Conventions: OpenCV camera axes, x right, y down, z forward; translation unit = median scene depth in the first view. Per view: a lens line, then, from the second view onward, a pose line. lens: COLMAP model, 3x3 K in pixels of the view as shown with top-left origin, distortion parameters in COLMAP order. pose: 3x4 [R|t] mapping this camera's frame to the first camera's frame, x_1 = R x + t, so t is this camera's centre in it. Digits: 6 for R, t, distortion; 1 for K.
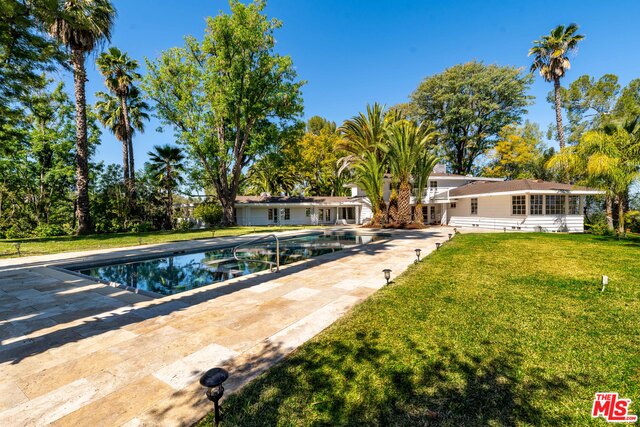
lens RADIAL K [[275.5, 0, 318.5], [0, 275.5, 214.6], [0, 0, 1]] dist [0.016105, -0.000031]
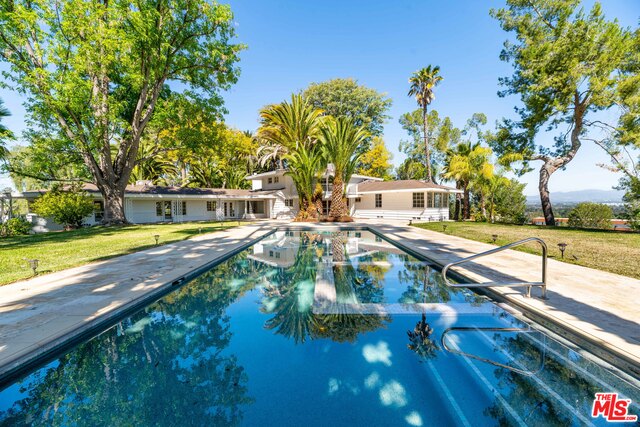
lens RADIAL K [[257.4, 0, 318.7], [0, 257.4, 213.6], [0, 0, 1]] dist [0.015849, -0.000145]
pose [[0.866216, -0.016216, 0.499407, -0.195801], [0.005590, 0.999725, 0.022766, -0.001708], [-0.499639, -0.016928, 0.866068, 0.169729]]
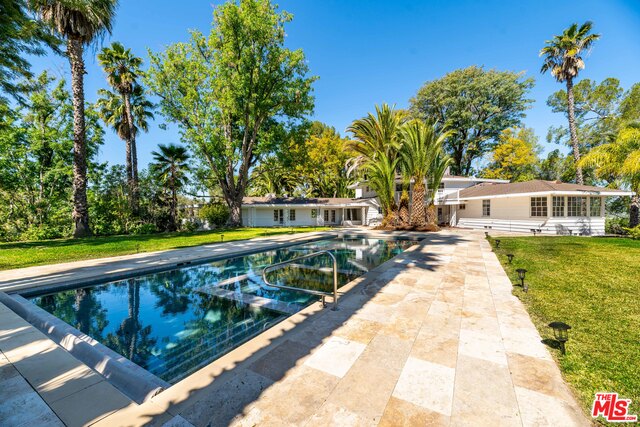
lens RADIAL K [[257.4, 0, 318.7], [0, 257.4, 213.6], [0, 0, 1]] dist [0.015849, -0.000145]
pose [[0.999893, 0.001752, 0.014541, -0.043233], [-0.001673, 0.999984, -0.005444, -0.003315], [-0.014550, 0.005419, 0.999879, 0.085217]]
